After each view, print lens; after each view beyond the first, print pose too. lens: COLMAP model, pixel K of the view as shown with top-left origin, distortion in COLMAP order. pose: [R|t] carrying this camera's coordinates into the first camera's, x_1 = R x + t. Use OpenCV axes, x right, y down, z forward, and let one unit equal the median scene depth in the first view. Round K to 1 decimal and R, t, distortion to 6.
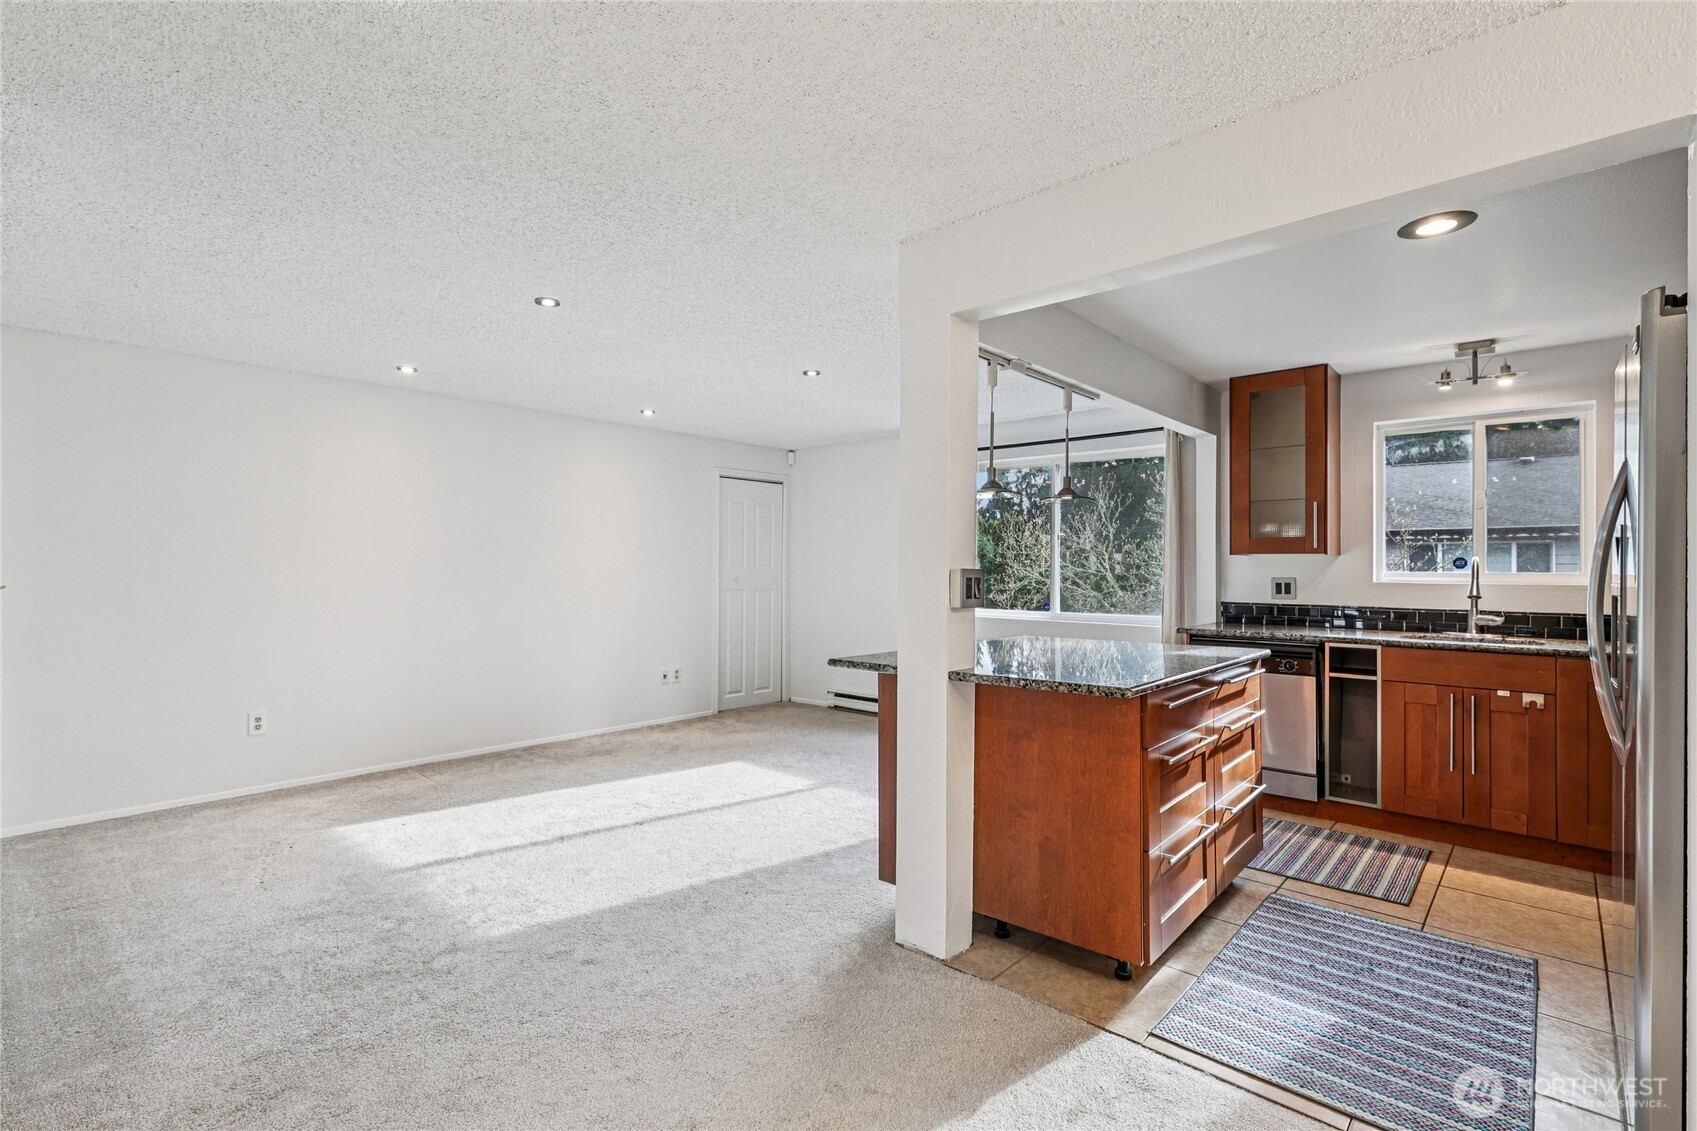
lens RADIAL K [[777.6, 0, 848.0], [0, 777.6, 563.9], [0, 0, 1]] dist [-0.000456, 0.001665]
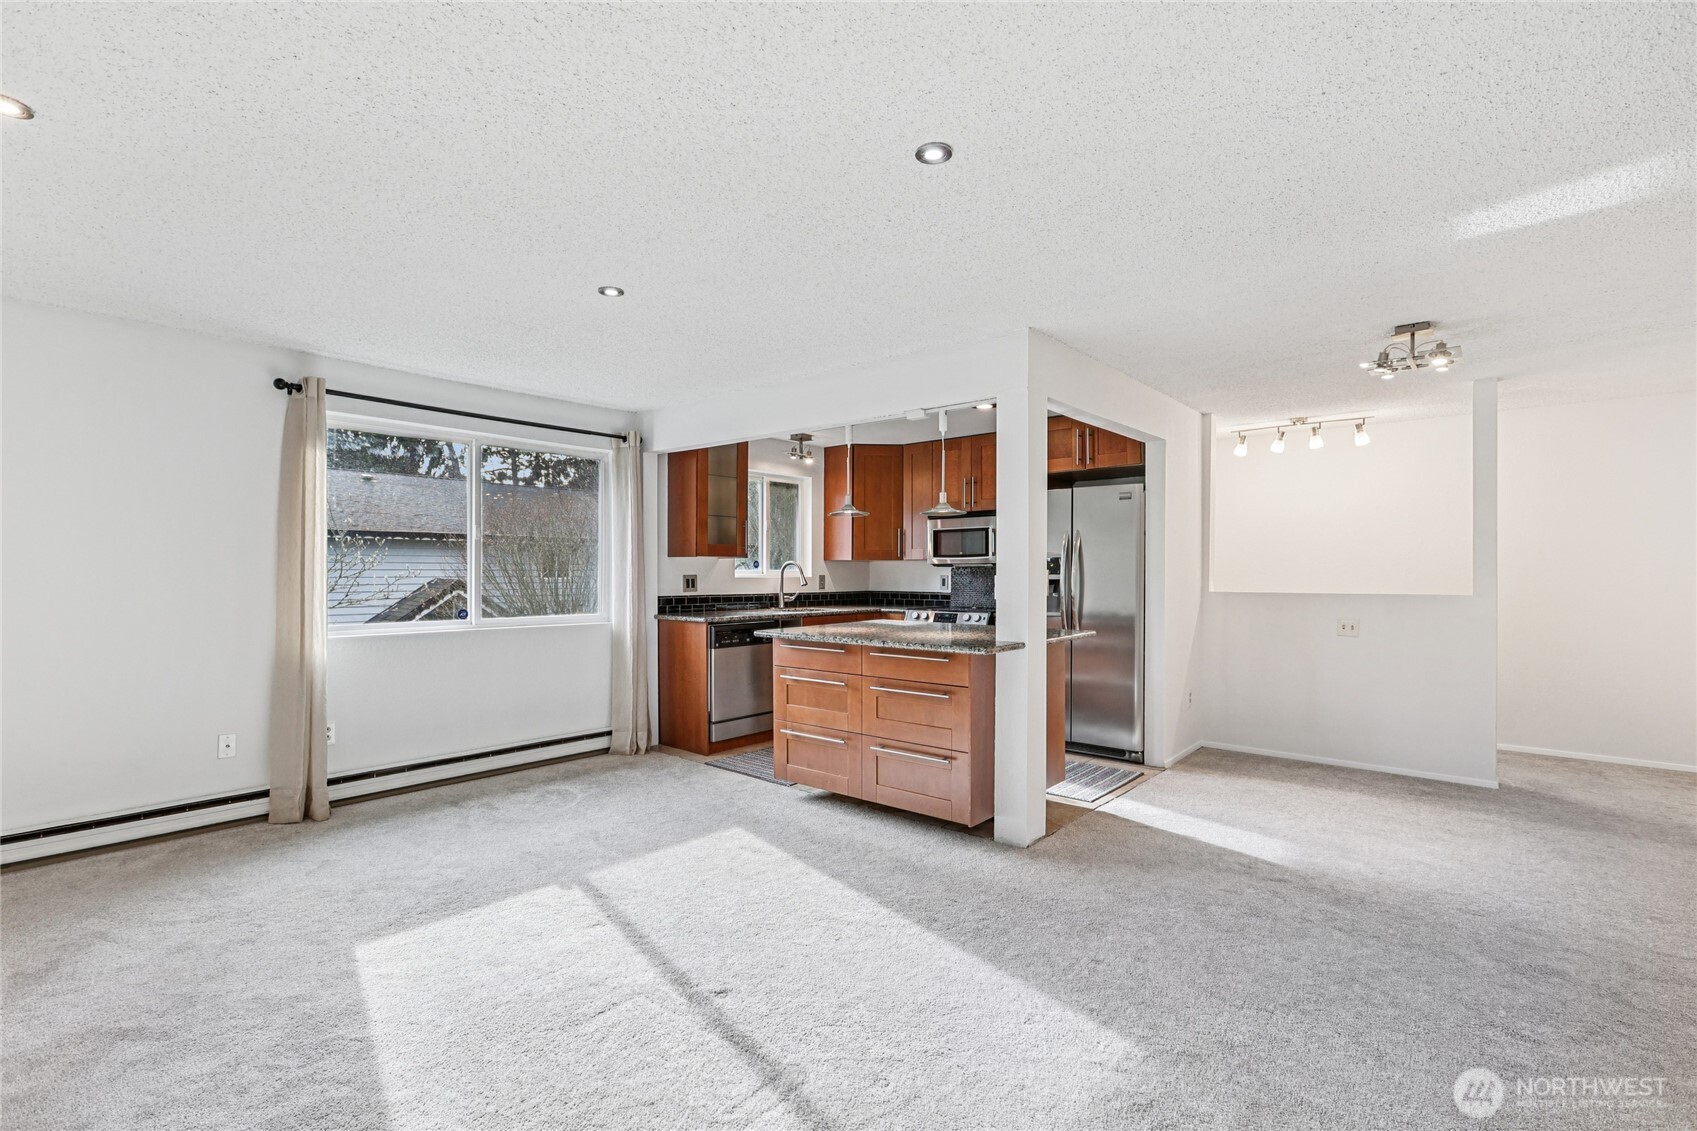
lens RADIAL K [[777.6, 0, 841.6], [0, 777.6, 568.3], [0, 0, 1]] dist [-0.000456, 0.001665]
pose [[-0.003036, -0.002901, 0.999991, -0.811679], [-0.008909, 0.999956, 0.002873, 0.000648], [-0.999956, -0.008901, -0.003062, 0.847227]]
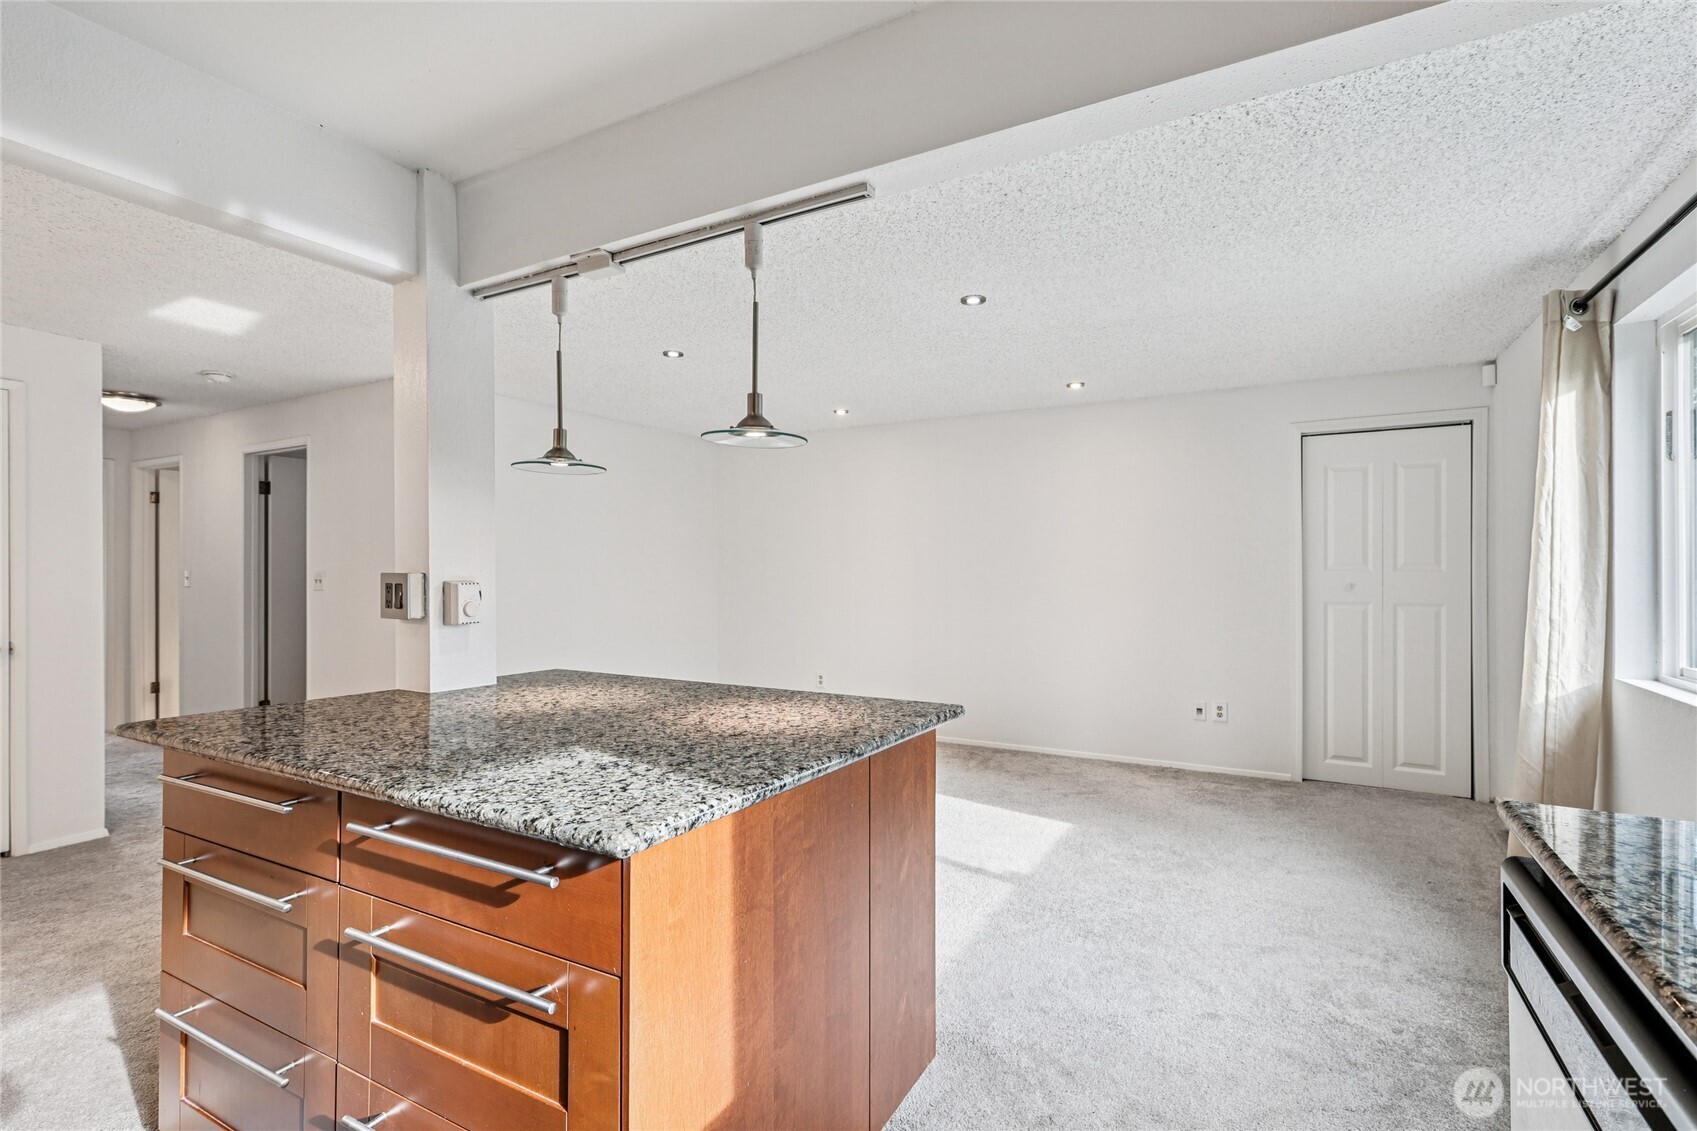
lens RADIAL K [[777.6, 0, 859.9], [0, 777.6, 579.3], [0, 0, 1]] dist [-0.000456, 0.001665]
pose [[0.239737, -0.002009, -0.970836, 0.657118], [0.017425, 0.999846, 0.002234, 0.012247], [0.970681, -0.017452, 0.239735, 0.761819]]
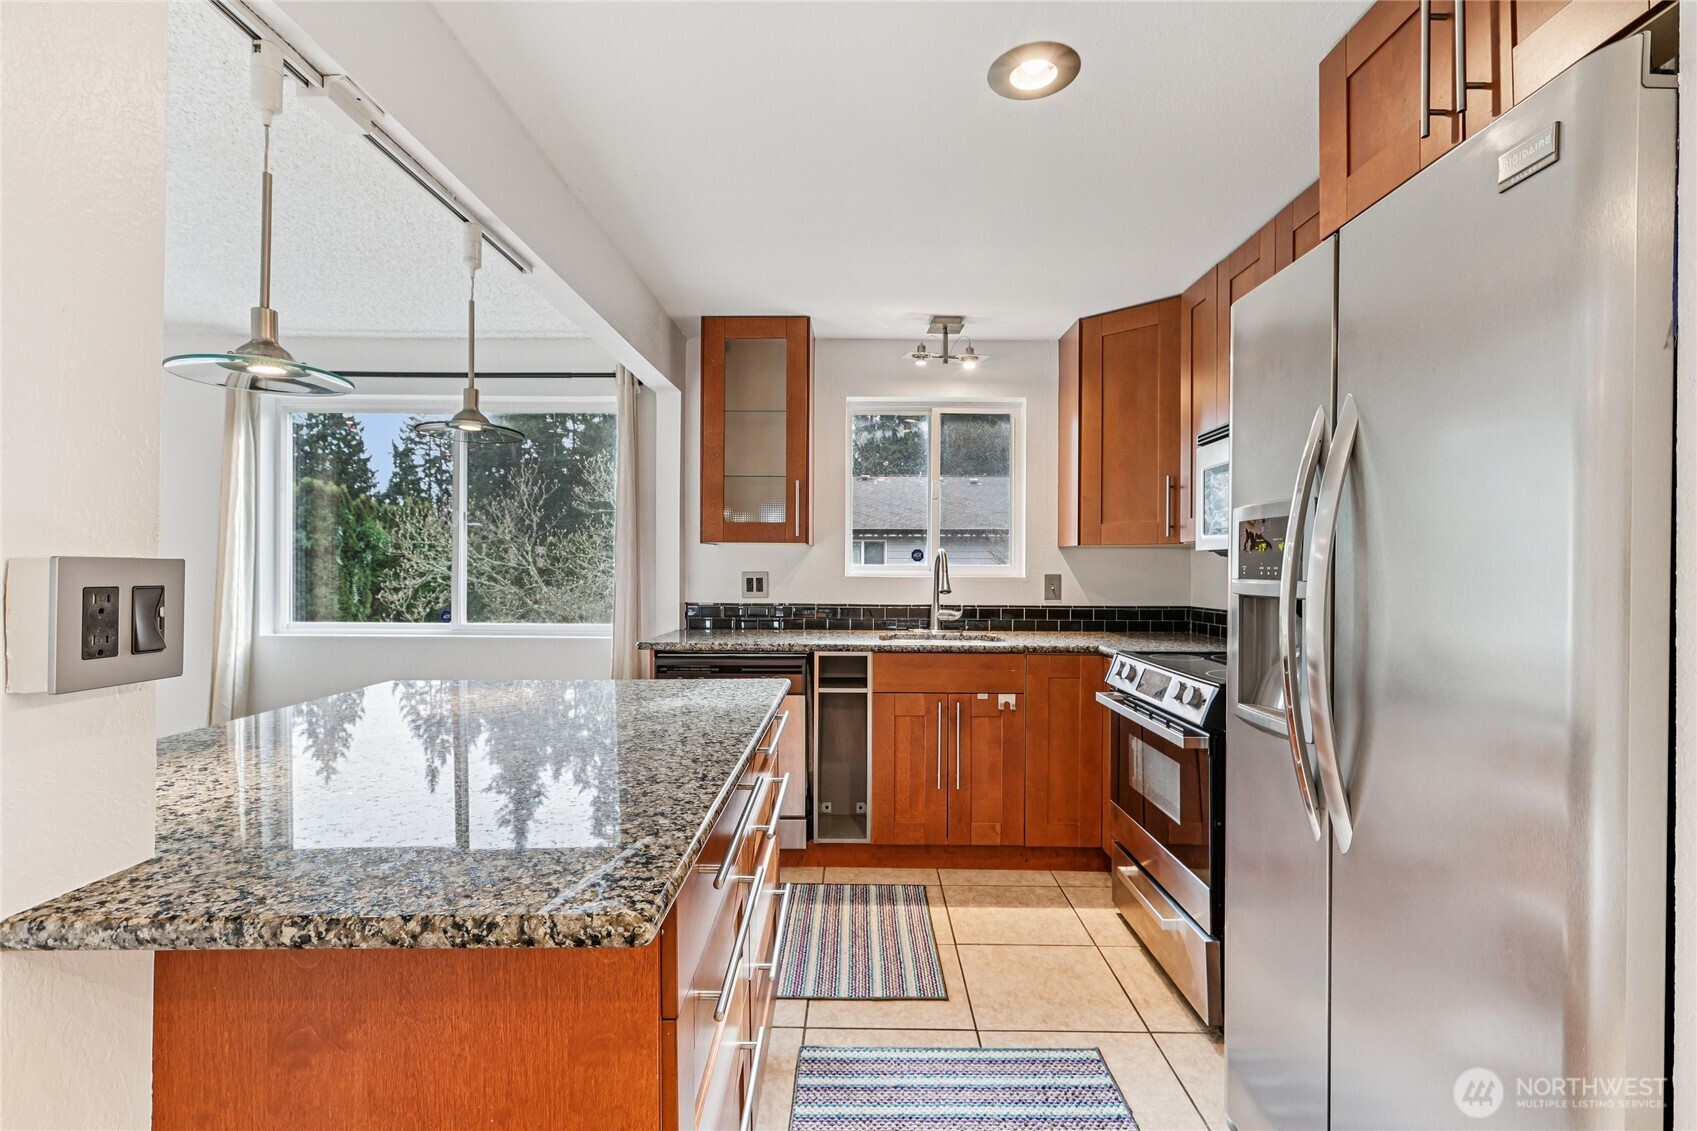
lens RADIAL K [[777.6, 0, 860.3], [0, 777.6, 566.0], [0, 0, 1]] dist [-0.000456, 0.001665]
pose [[0.748010, -0.002809, 0.663681, 0.102685], [-0.004704, 0.999943, 0.009533, 0.003349], [-0.663671, -0.010253, 0.747955, 0.340467]]
